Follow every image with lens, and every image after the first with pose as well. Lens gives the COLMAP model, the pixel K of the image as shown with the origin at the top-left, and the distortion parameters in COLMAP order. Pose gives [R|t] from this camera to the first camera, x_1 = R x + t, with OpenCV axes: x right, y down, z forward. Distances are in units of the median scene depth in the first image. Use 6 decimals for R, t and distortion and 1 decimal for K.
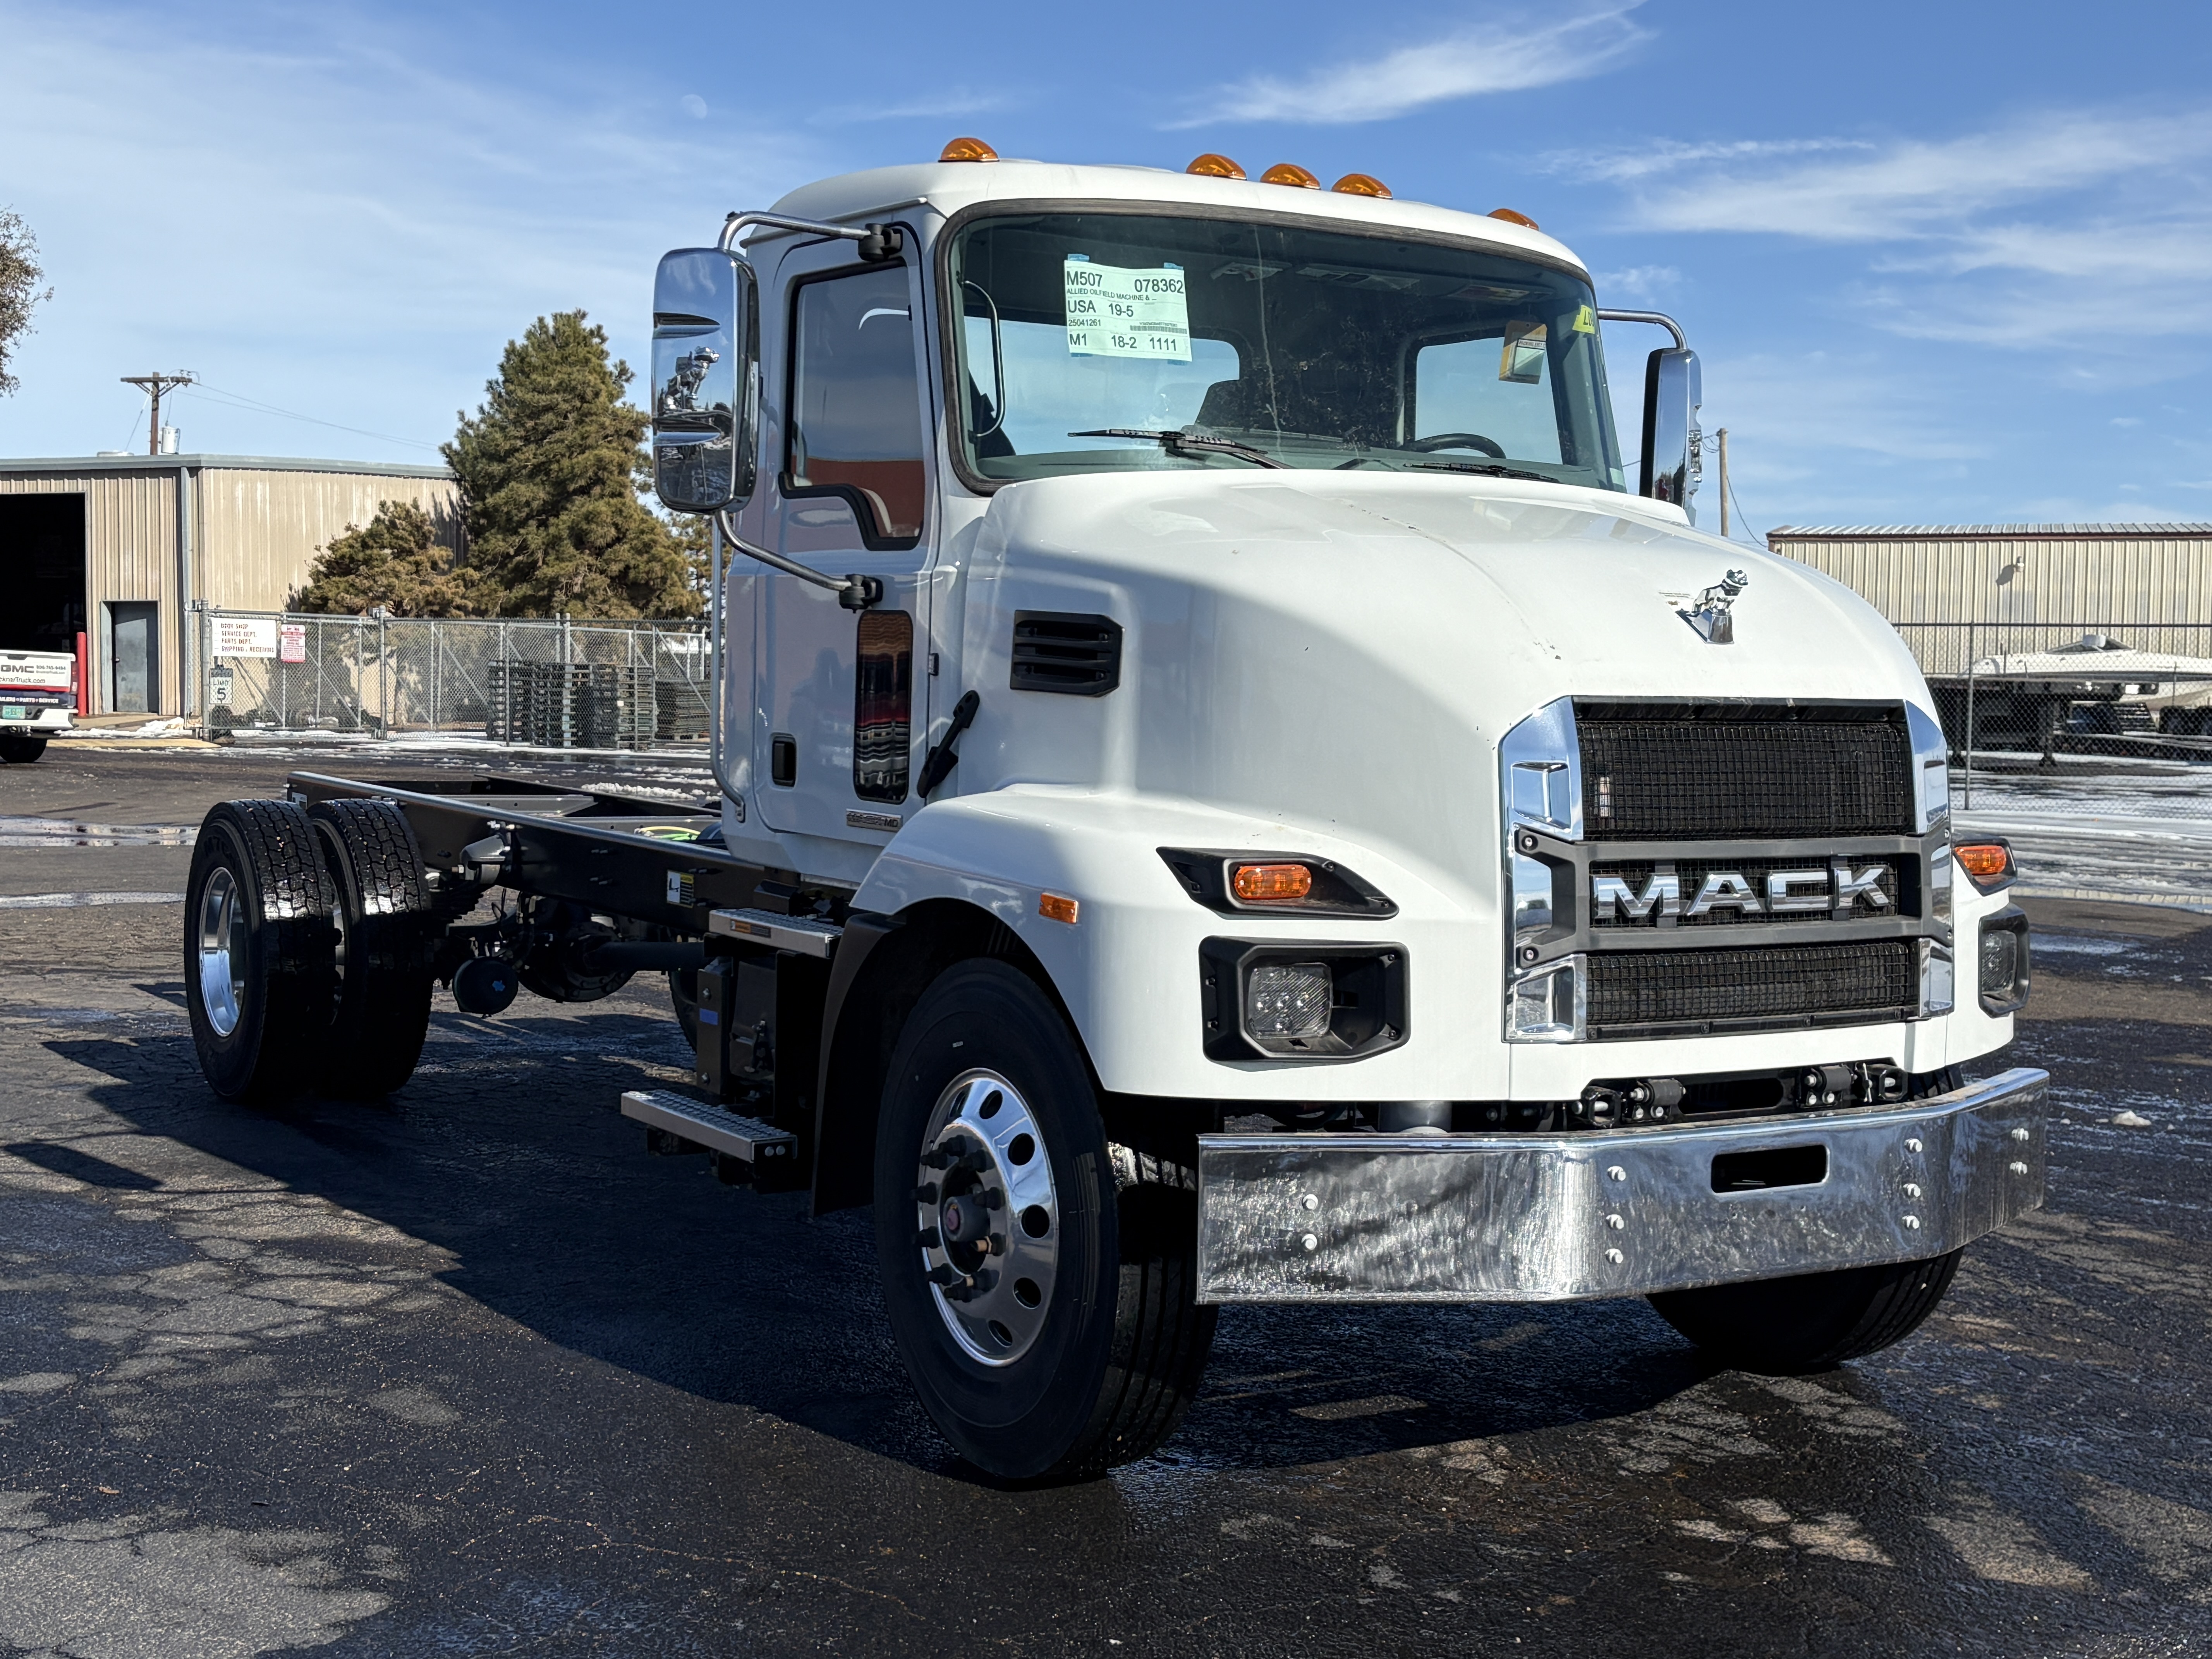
lens RADIAL K [[2891.7, 0, 1106.0], [0, 2891.7, 829.5], [0, 0, 1]] dist [0.247778, -0.979008]
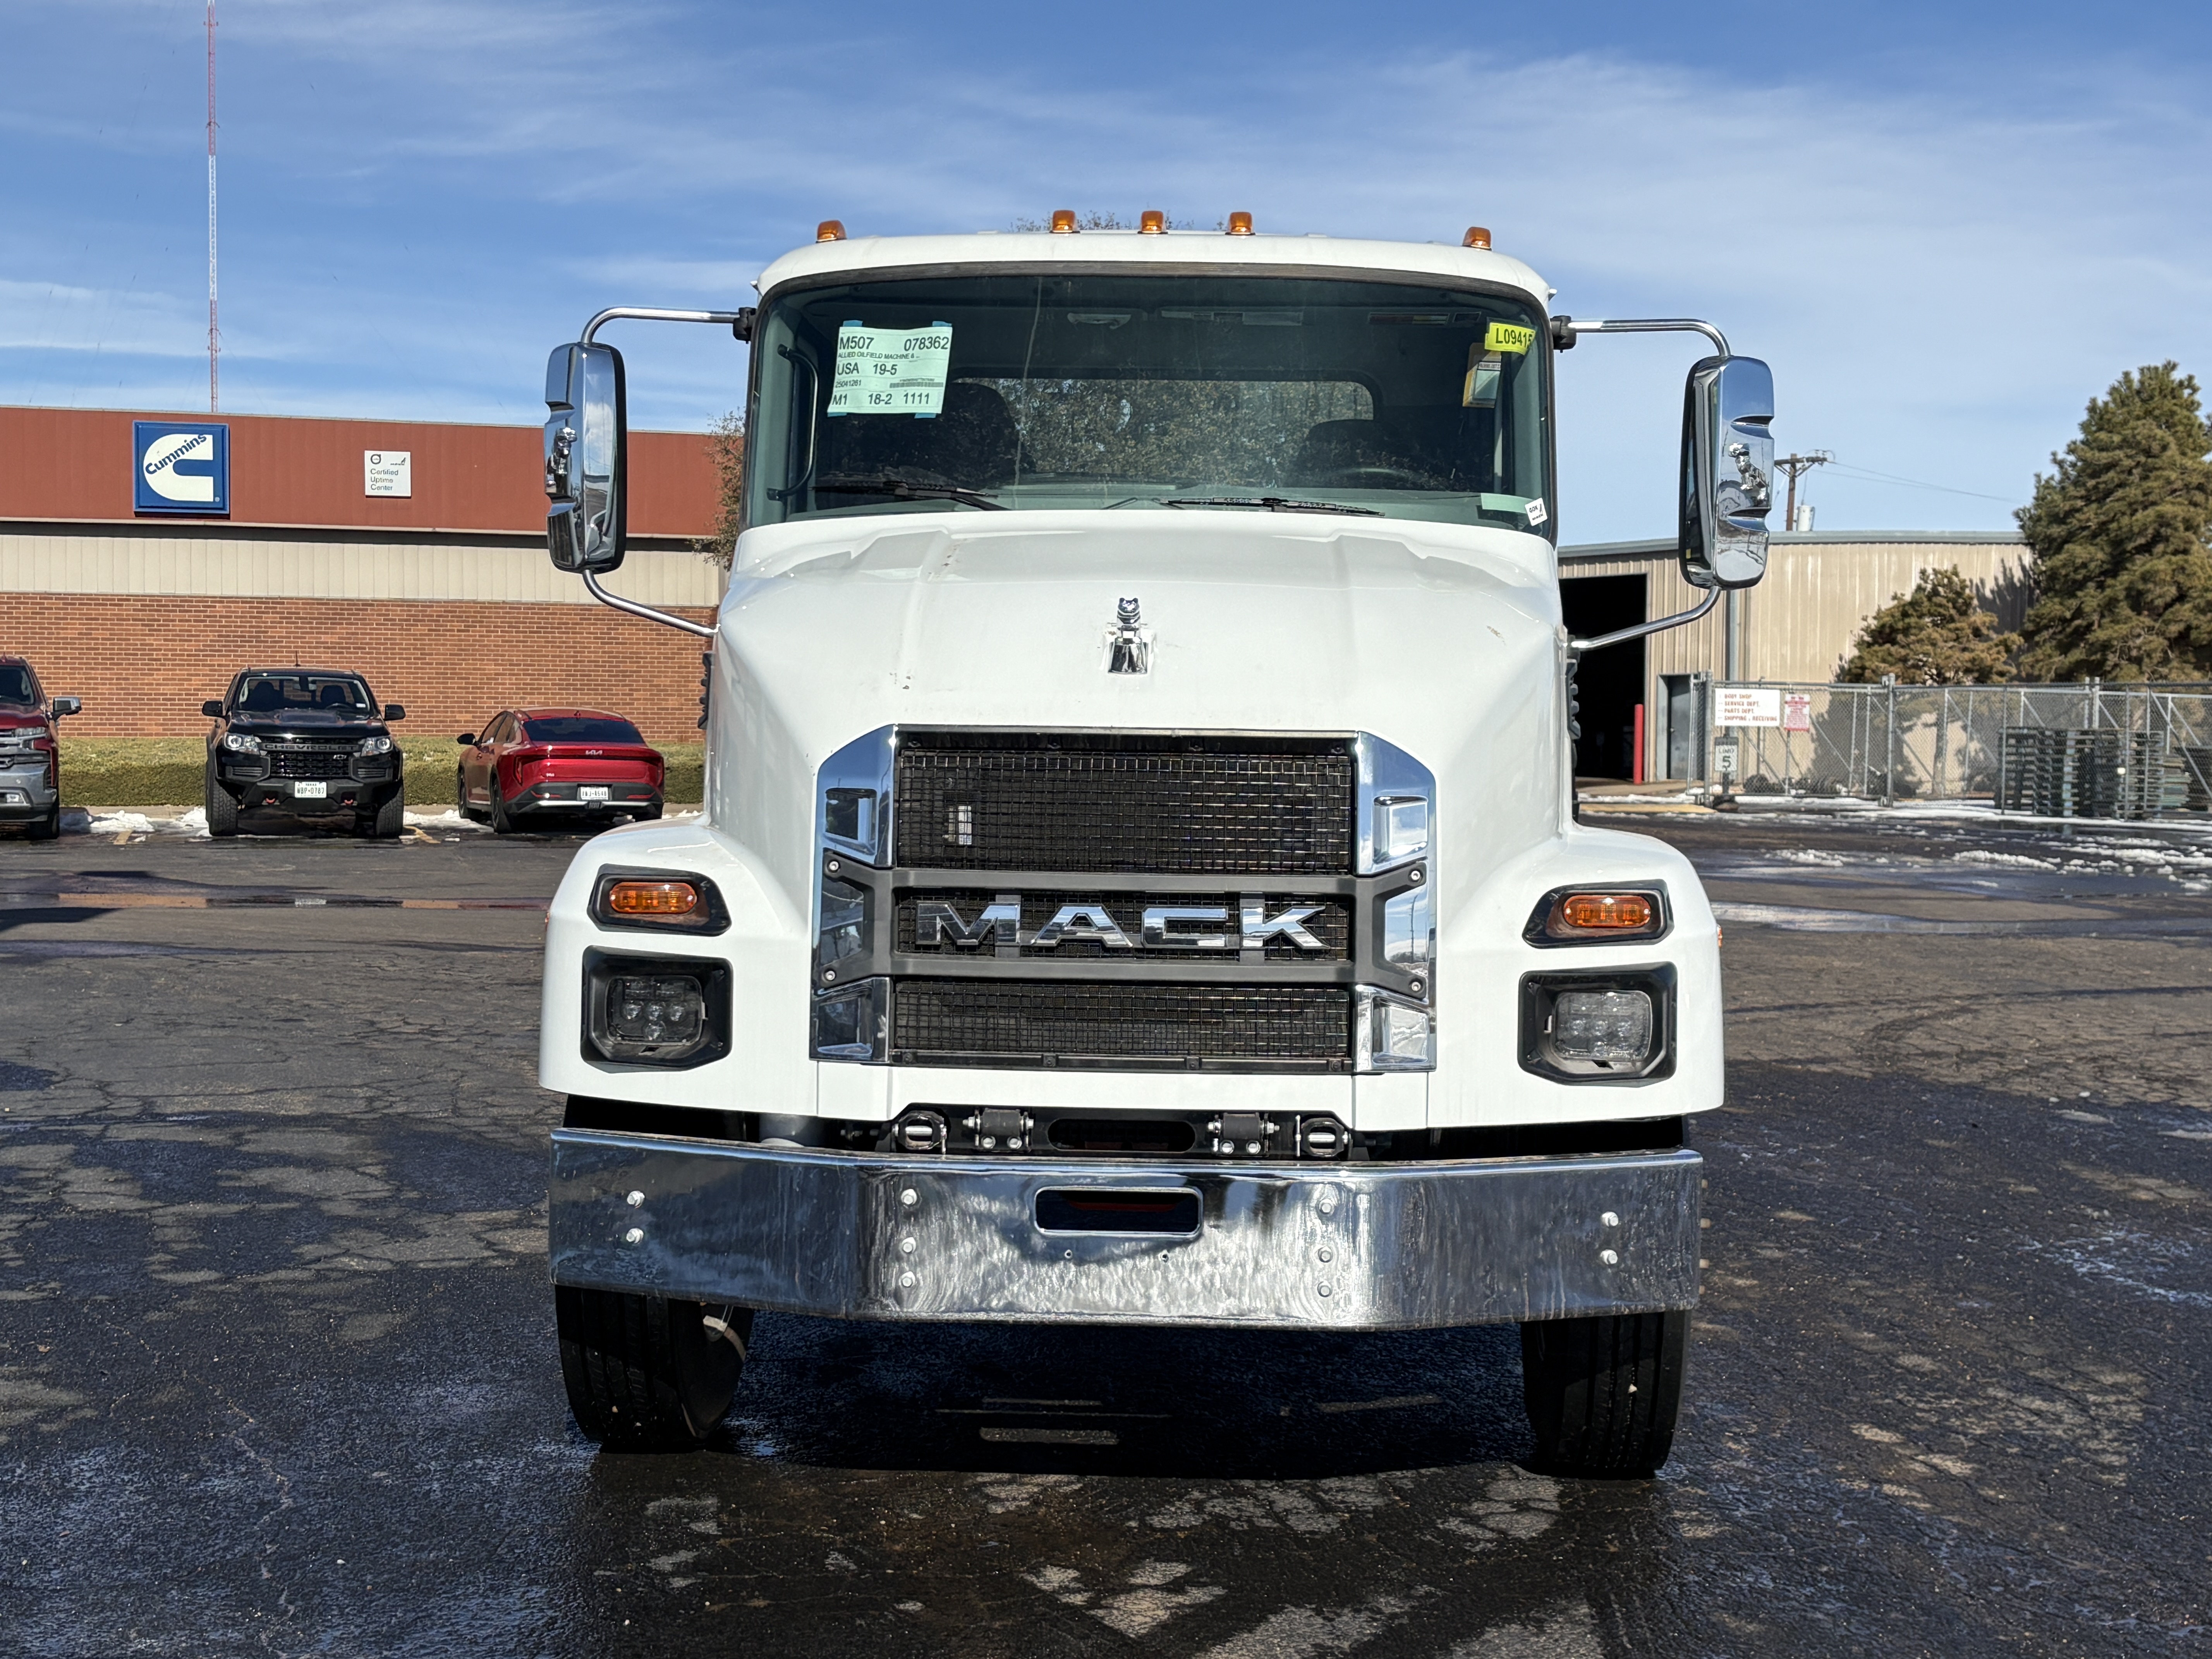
lens RADIAL K [[2891.7, 0, 1106.0], [0, 2891.7, 829.5], [0, 0, 1]] dist [0.247778, -0.979008]
pose [[0.819293, 0.015578, -0.573164, 0.097881], [-0.030064, 0.999423, -0.015812, 0.000572], [0.572587, 0.030186, 0.819288, 0.025759]]
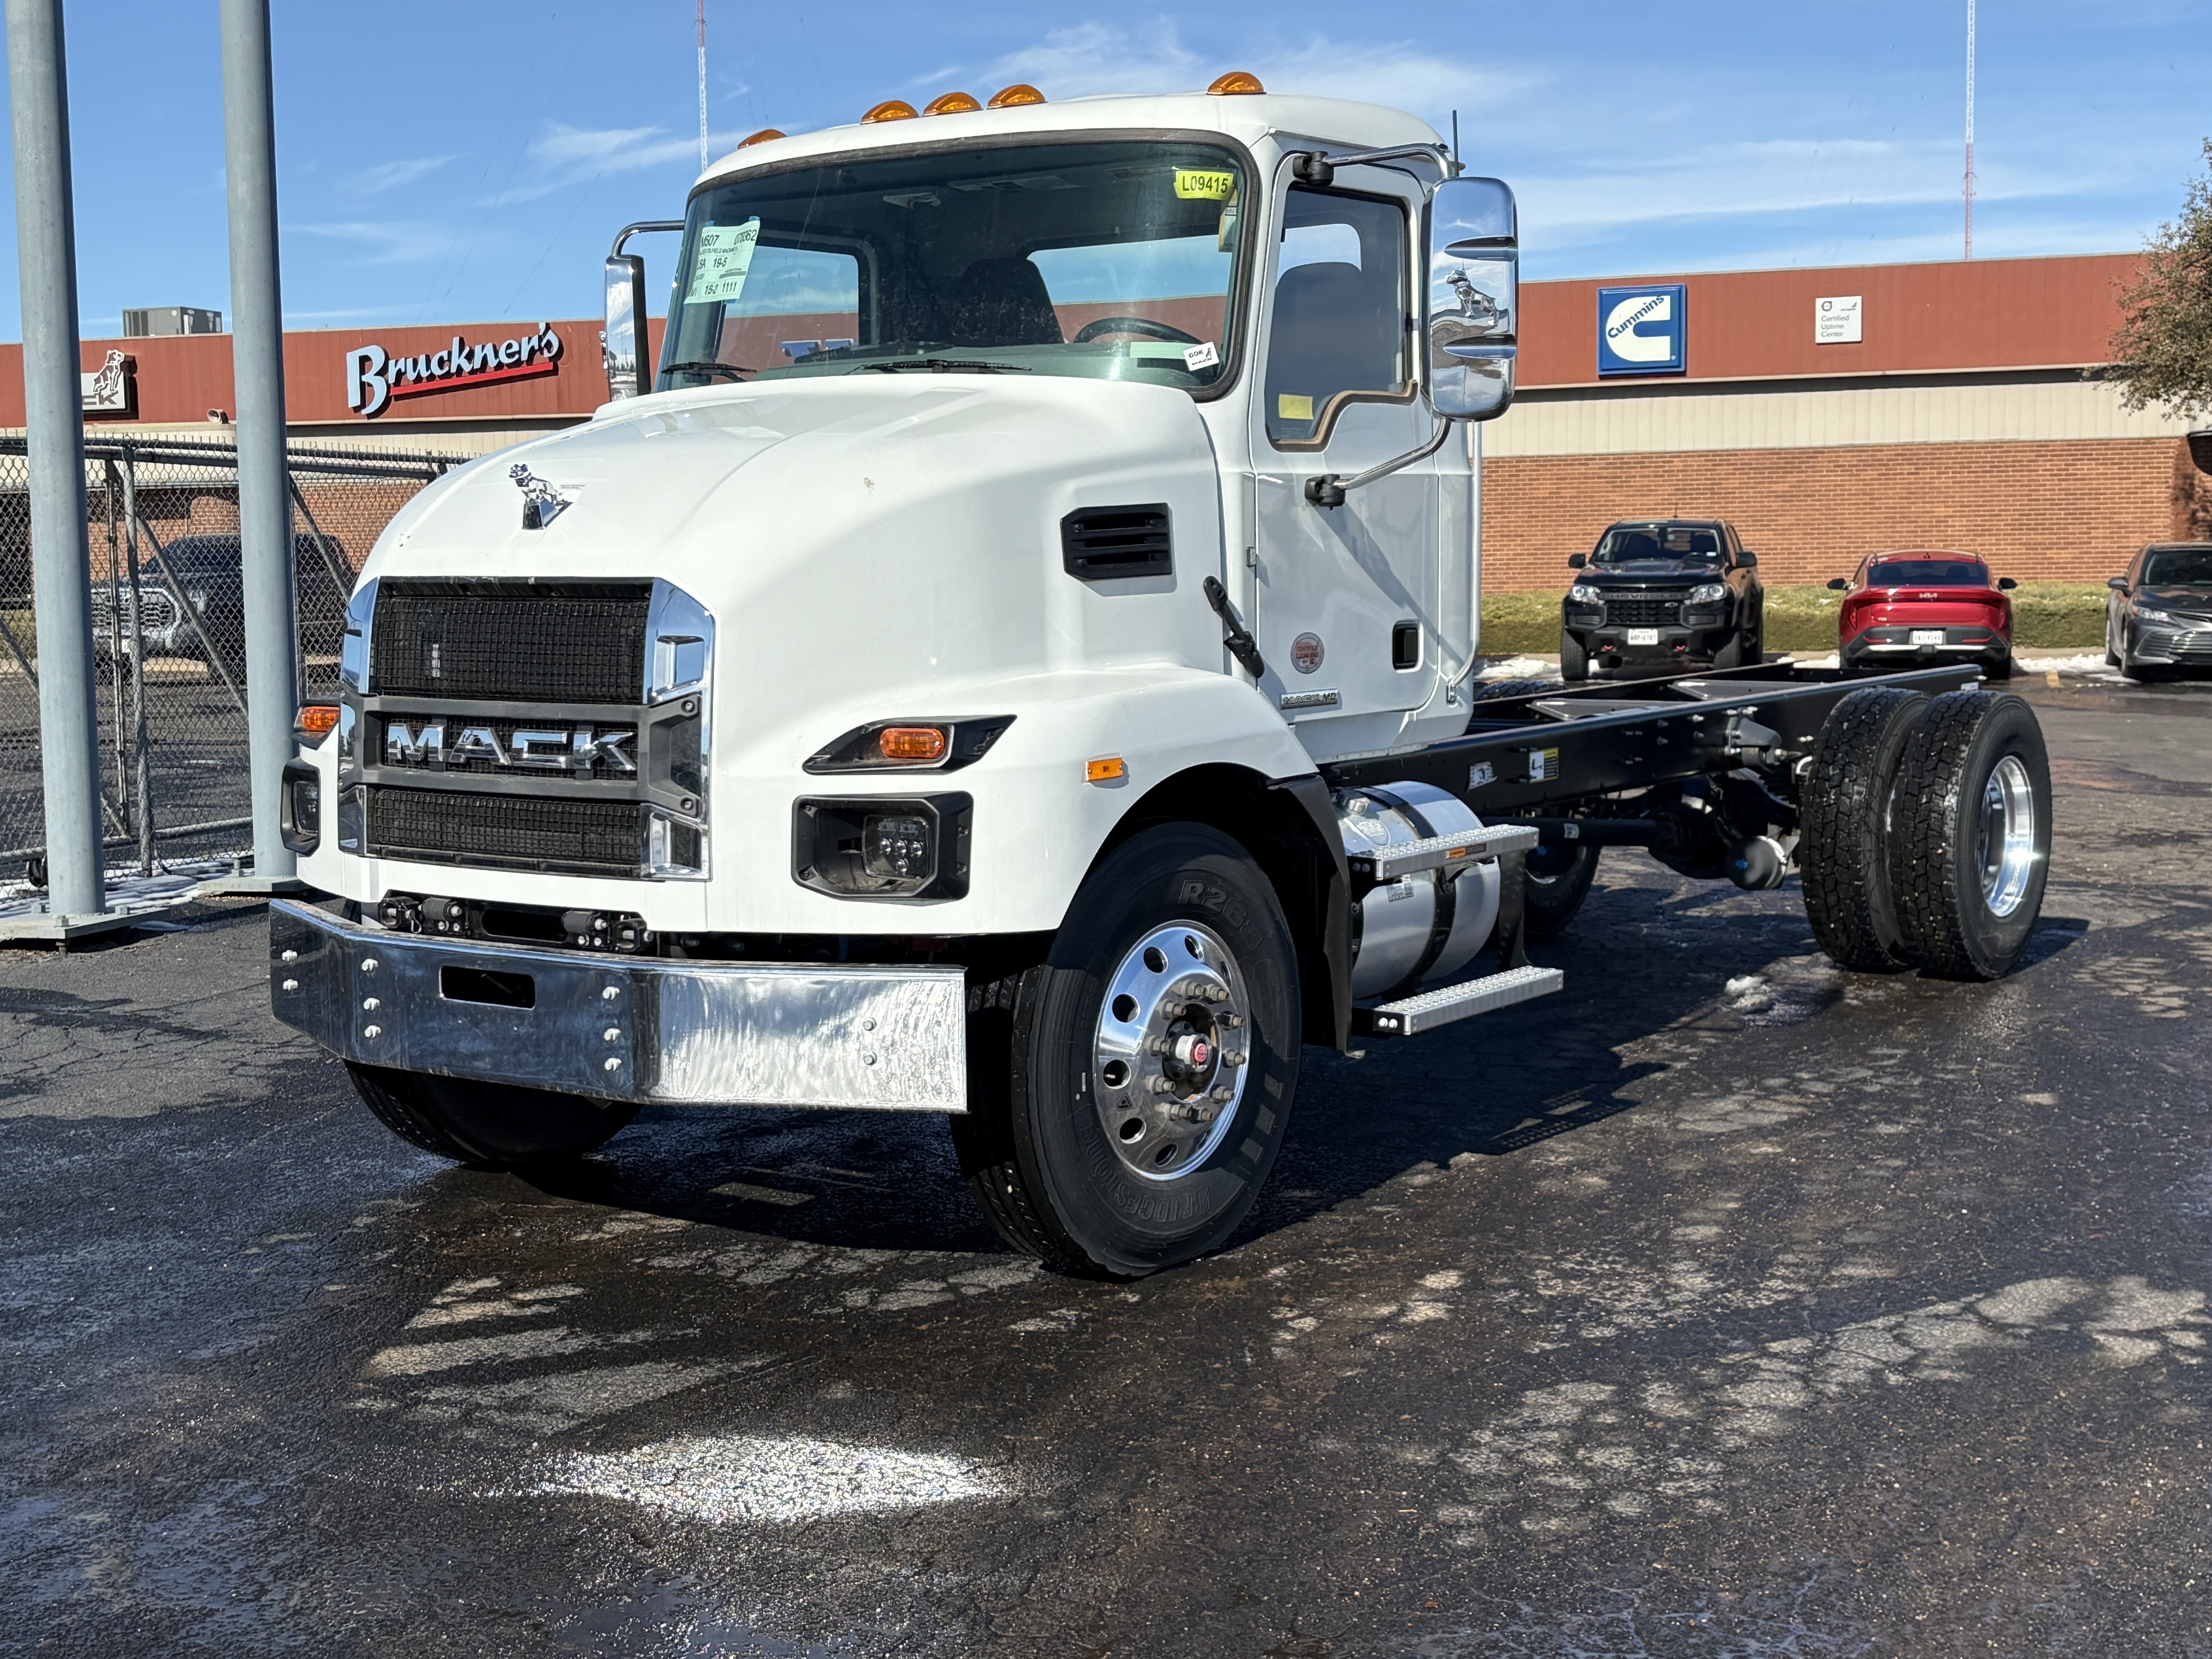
lens RADIAL K [[2891.7, 0, 1106.0], [0, 2891.7, 829.5], [0, 0, 1]] dist [0.247778, -0.979008]
pose [[0.350454, 0.065808, -0.934265, 0.174764], [-0.036098, 0.997736, 0.056738, -0.002512], [0.935884, 0.013841, 0.352036, 0.103893]]
